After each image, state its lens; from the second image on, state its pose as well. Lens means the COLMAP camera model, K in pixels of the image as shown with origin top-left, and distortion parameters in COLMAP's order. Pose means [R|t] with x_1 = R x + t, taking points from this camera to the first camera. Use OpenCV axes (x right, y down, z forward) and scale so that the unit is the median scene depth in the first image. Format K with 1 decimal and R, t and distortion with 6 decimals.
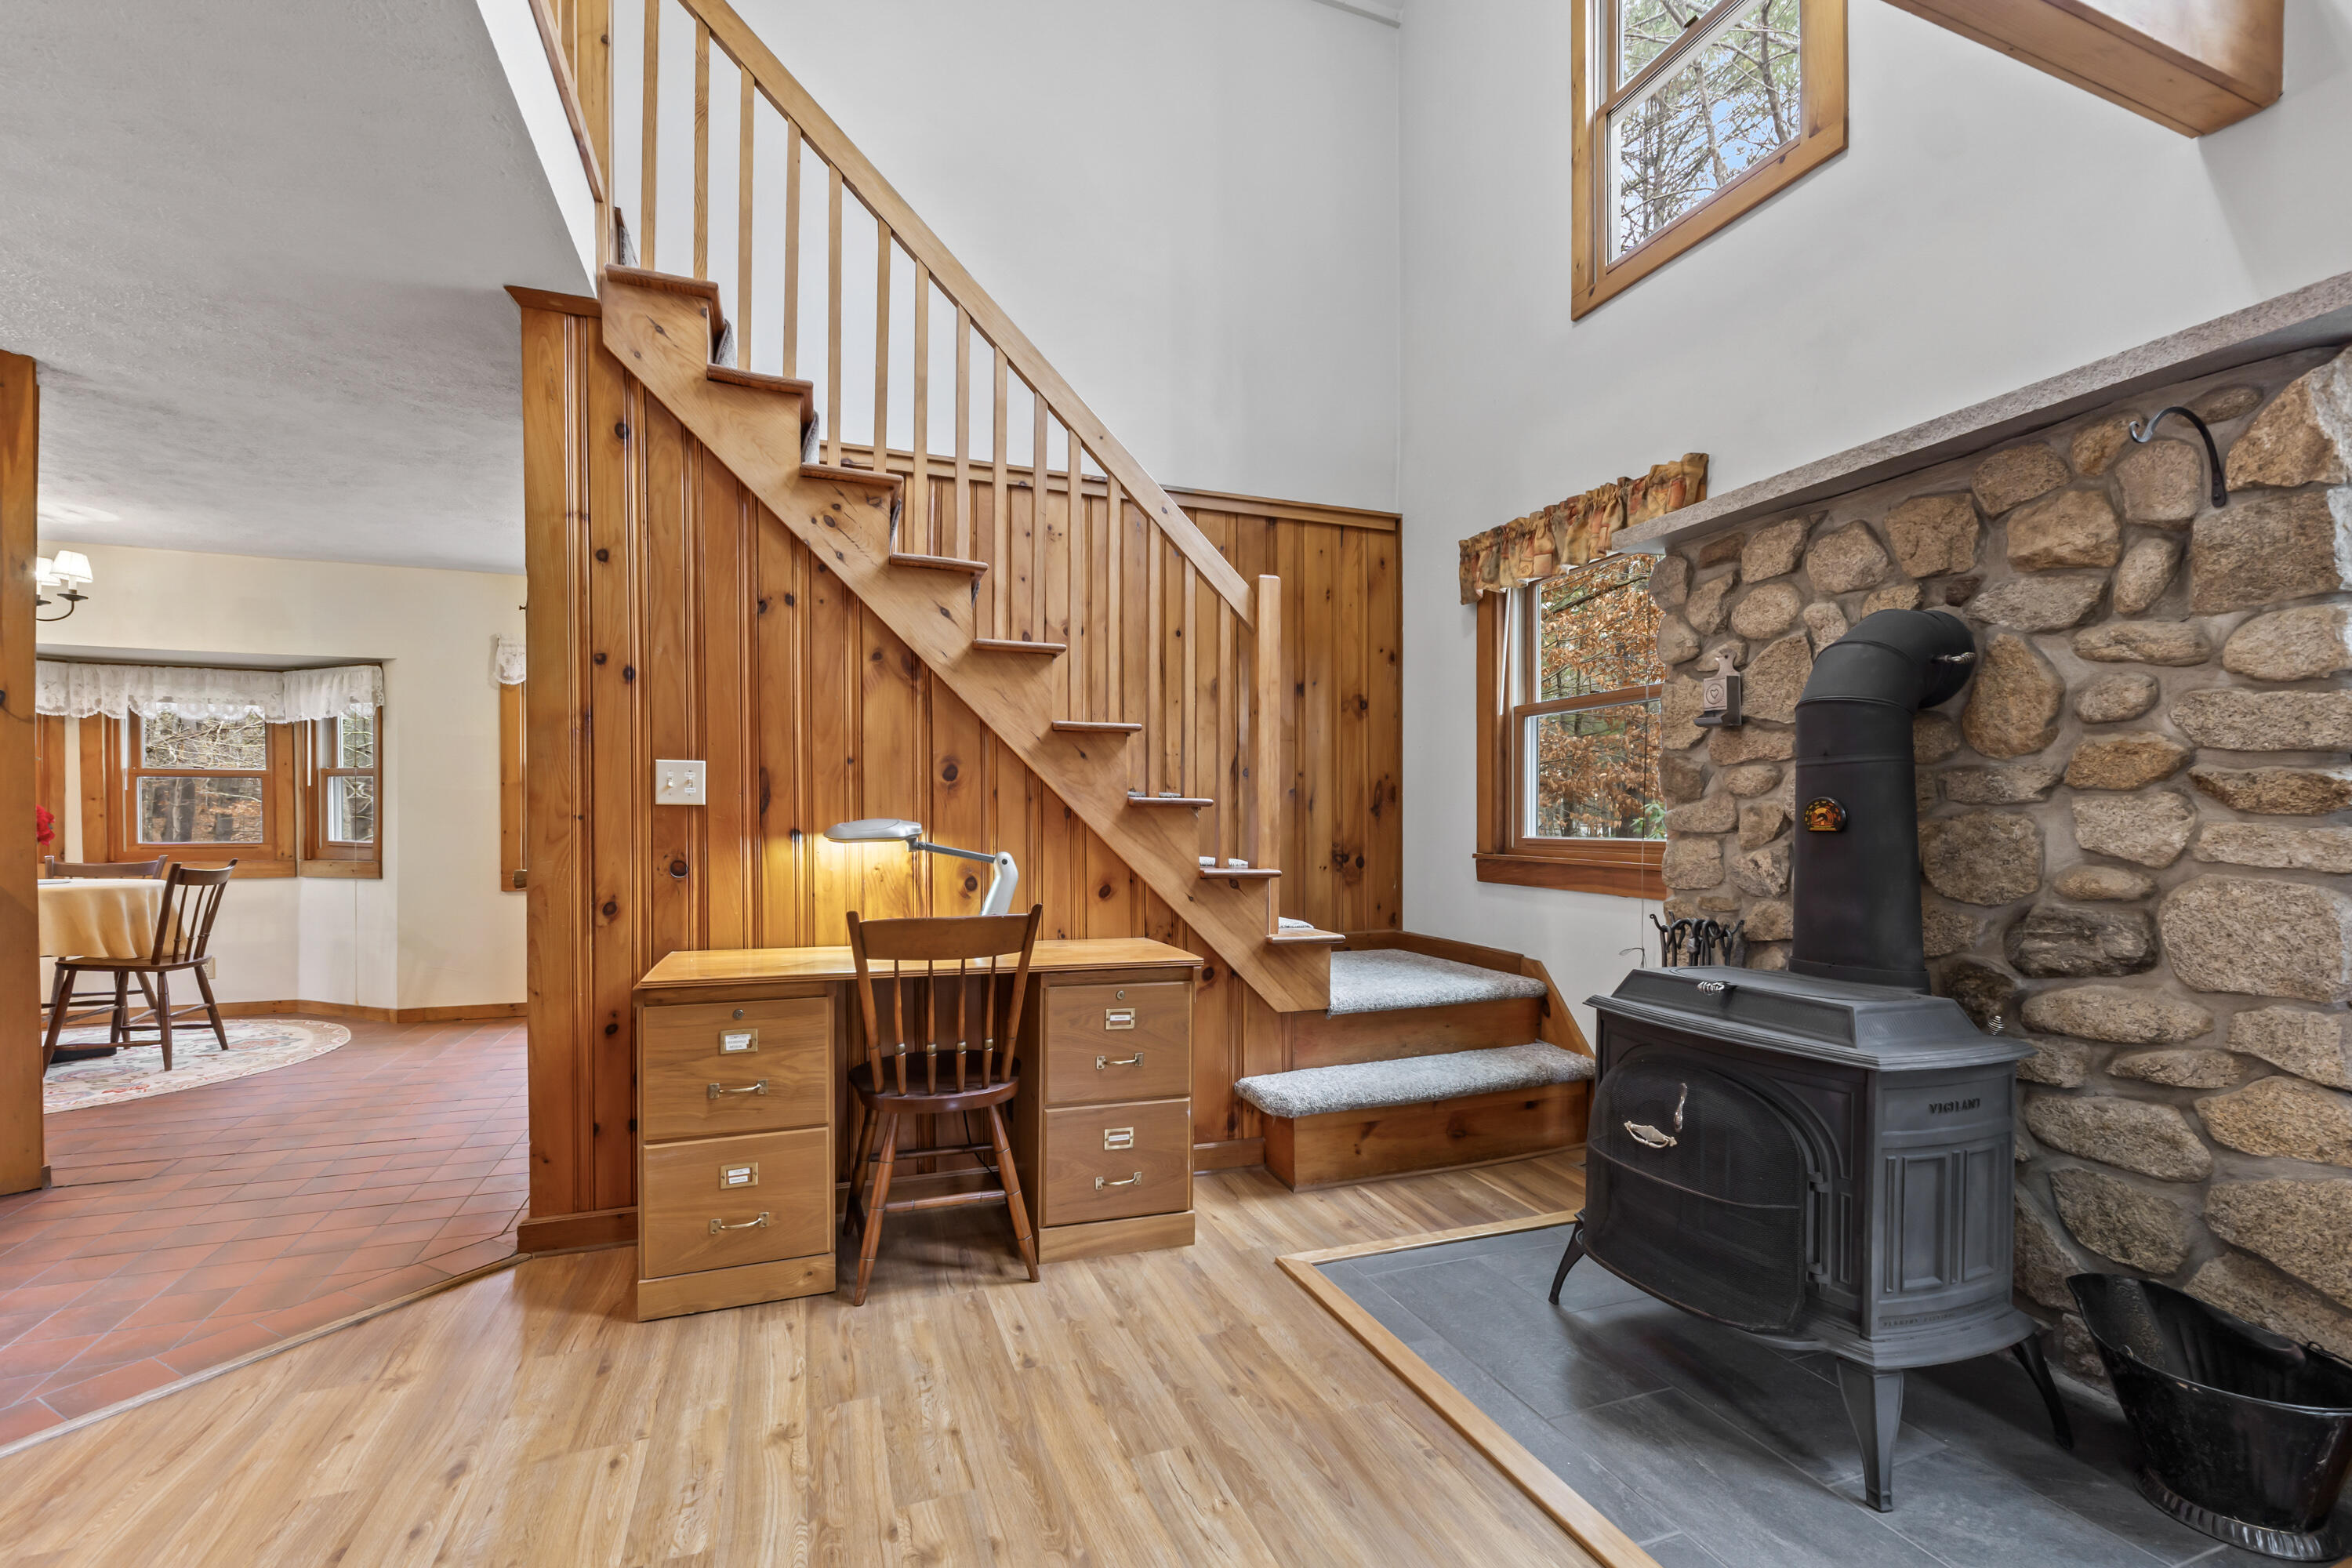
lens RADIAL K [[1001.4, 0, 1170.6], [0, 1001.4, 823.8], [0, 0, 1]] dist [-0.006881, -0.000599]
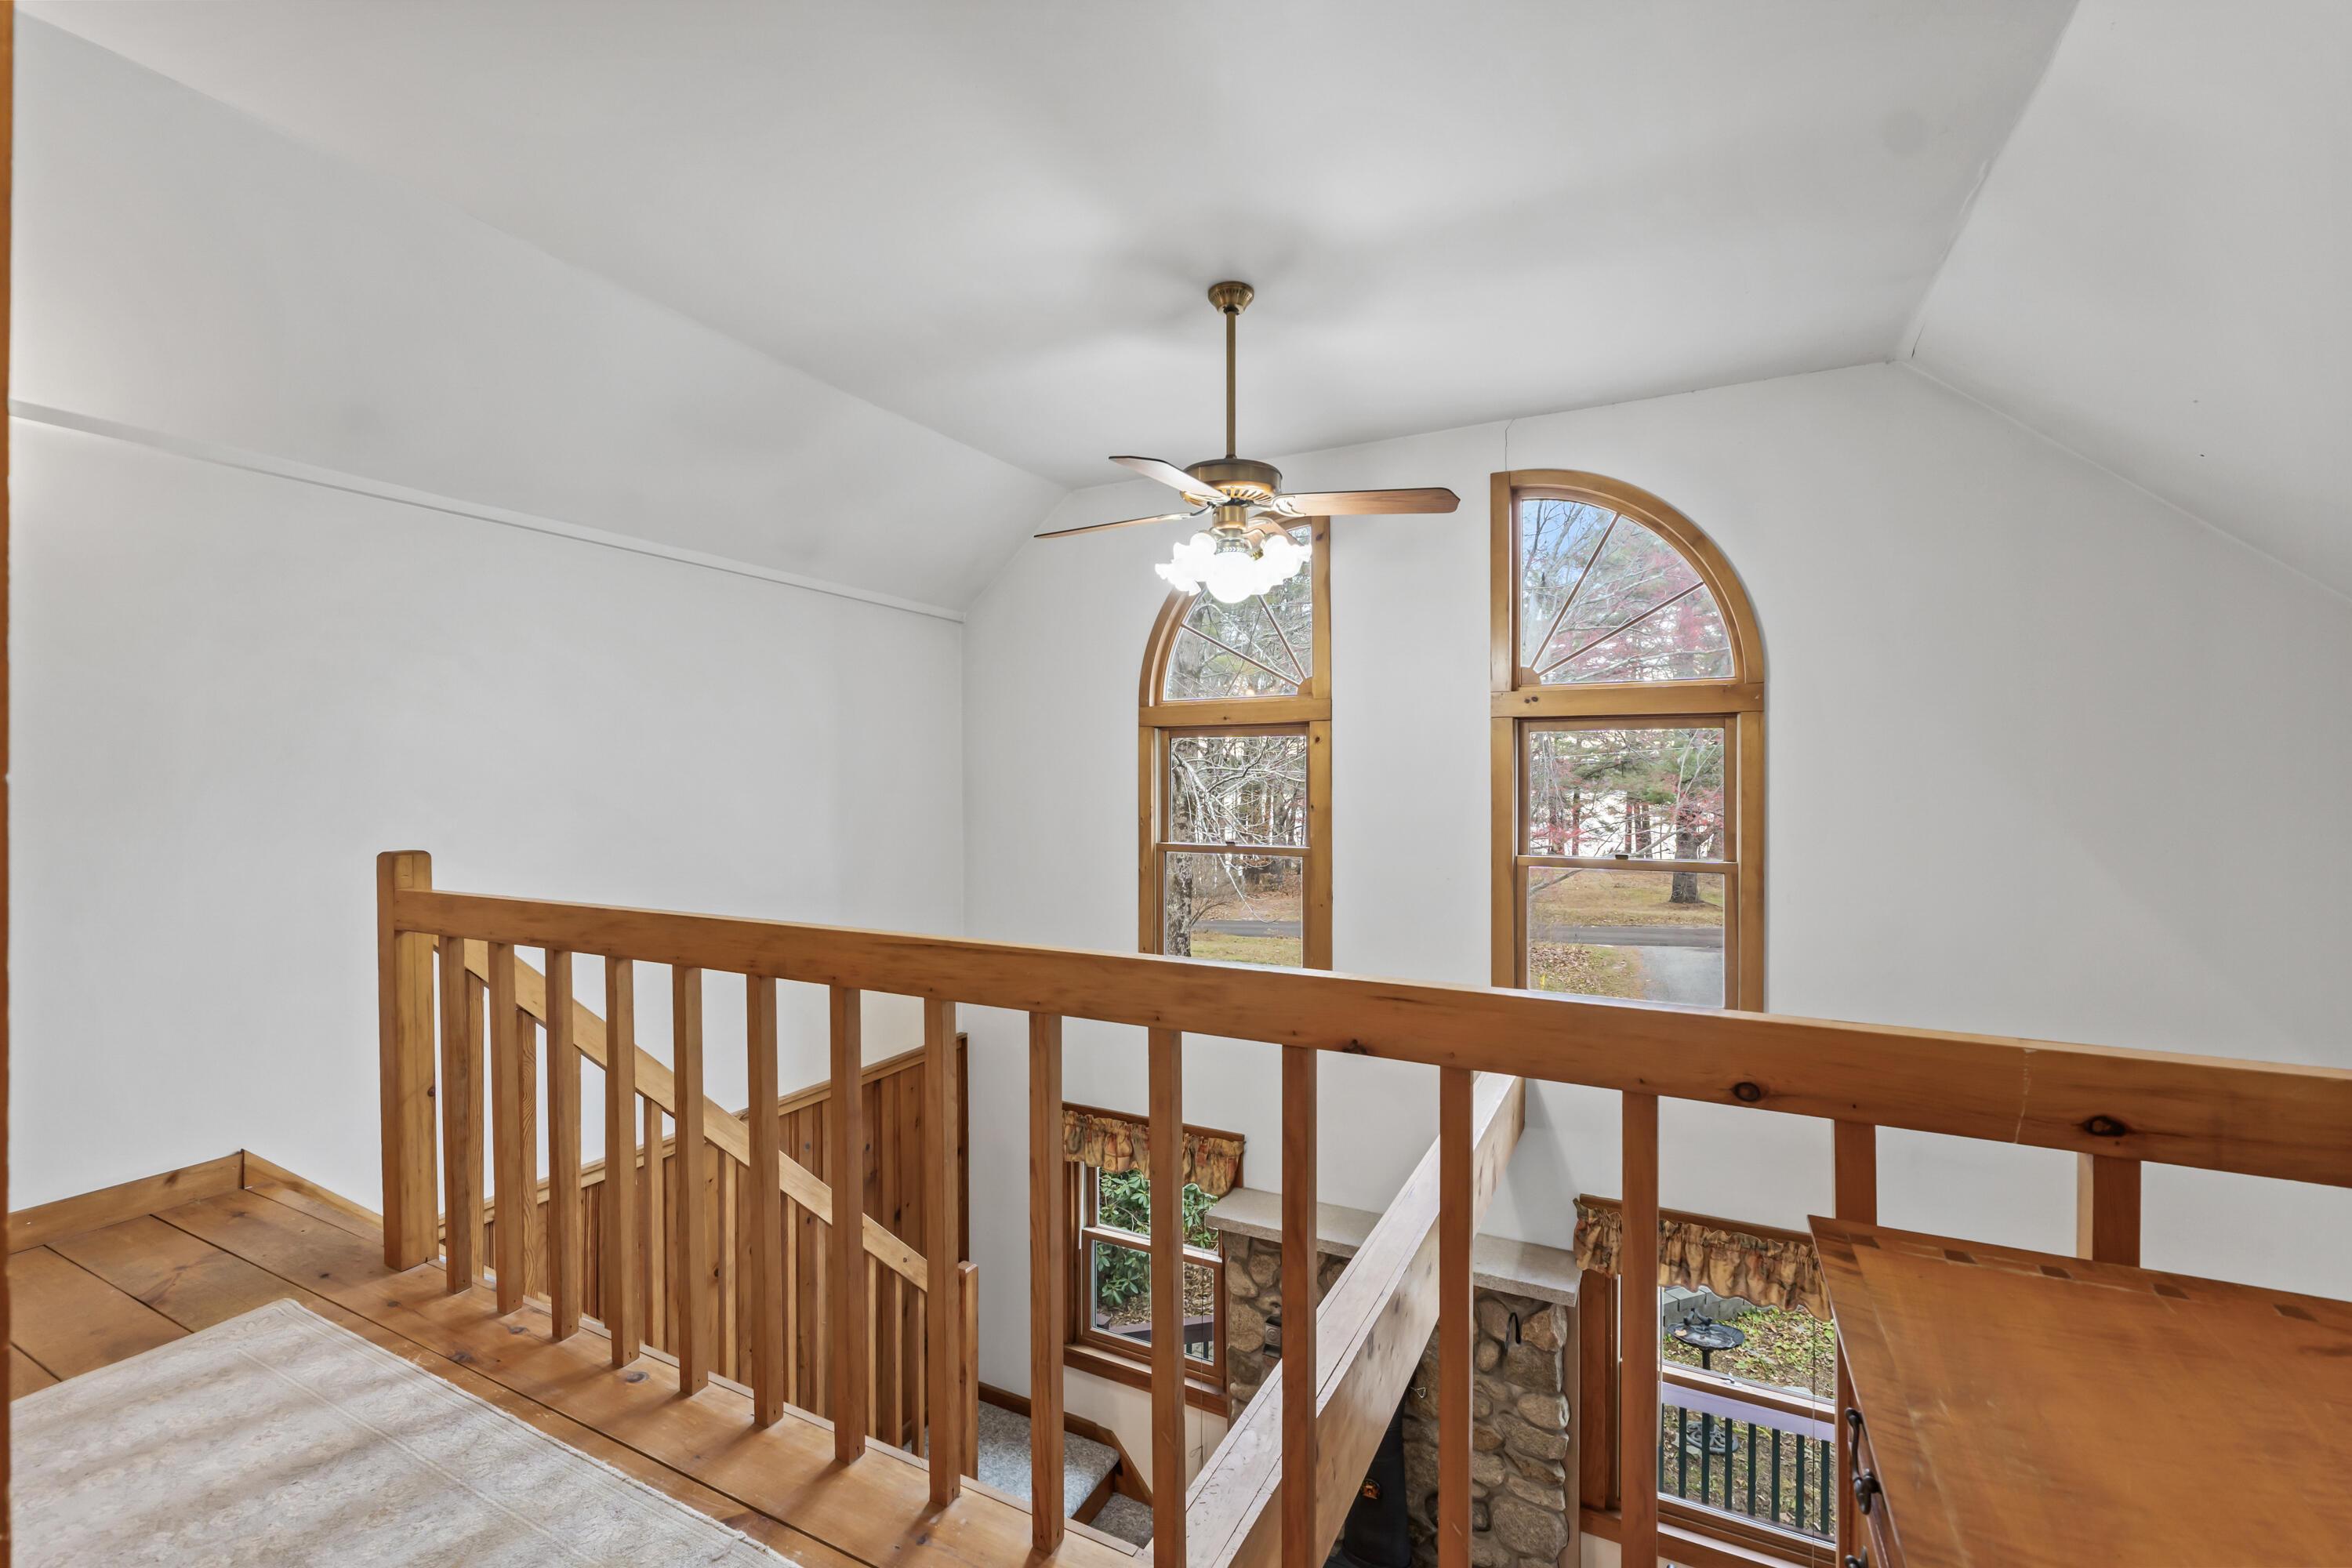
lens RADIAL K [[1001.4, 0, 1182.6], [0, 1001.4, 785.1], [0, 0, 1]] dist [-0.006881, -0.000599]
pose [[0.732055, -0.010394, 0.681166, -0.976449], [0.007450, 0.999946, 0.007252, -1.537205], [-0.681205, -0.000234, 0.732093, -0.128144]]
